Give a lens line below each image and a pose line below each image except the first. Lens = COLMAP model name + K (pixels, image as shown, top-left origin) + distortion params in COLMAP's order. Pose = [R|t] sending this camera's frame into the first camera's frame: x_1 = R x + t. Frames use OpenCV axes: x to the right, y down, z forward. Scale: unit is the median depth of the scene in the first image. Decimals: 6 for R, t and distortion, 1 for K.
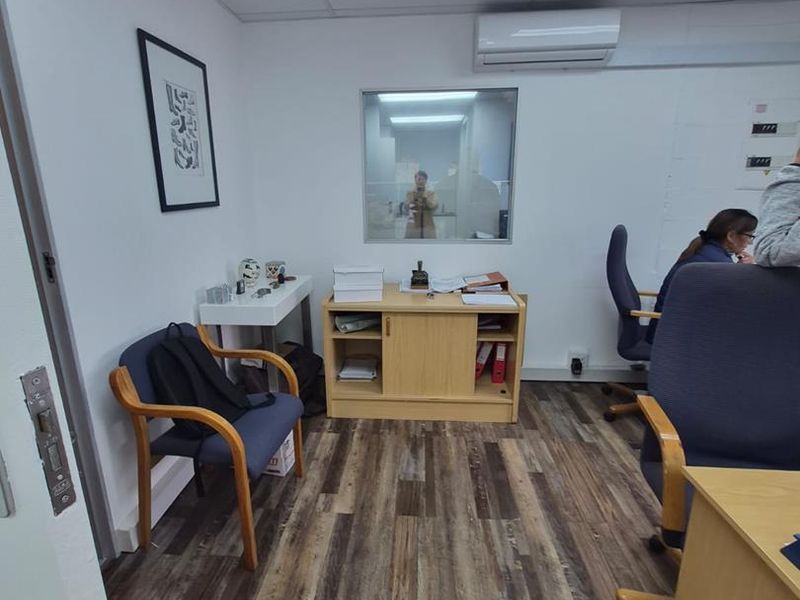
lens RADIAL K [[413.4, 0, 393.7], [0, 413.4, 301.8], [0, 0, 1]] dist [-0.006224, -0.001880]
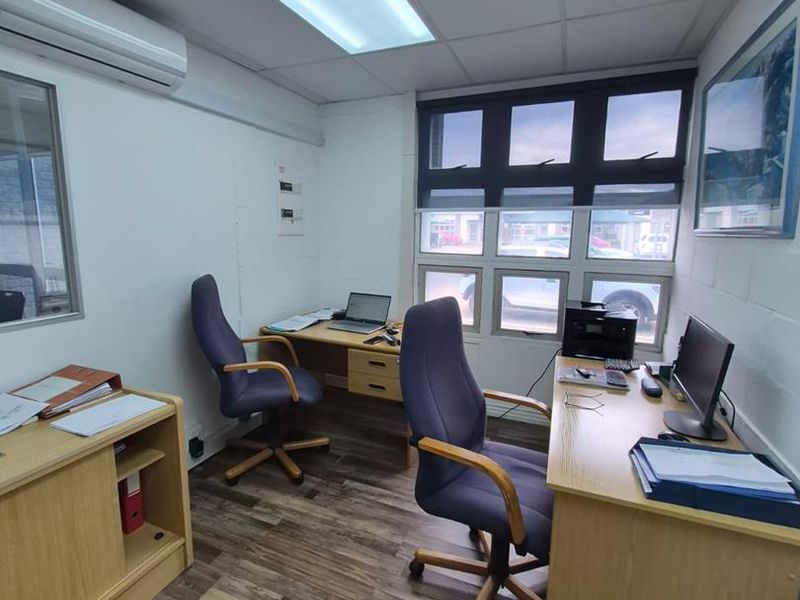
lens RADIAL K [[413.4, 0, 397.4], [0, 413.4, 295.9], [0, 0, 1]] dist [-0.006224, -0.001880]
pose [[0.330737, -0.138901, 0.933445, -0.181103], [0.233087, 0.970489, 0.061826, -0.114144], [-0.914485, 0.197126, 0.353352, 0.352526]]
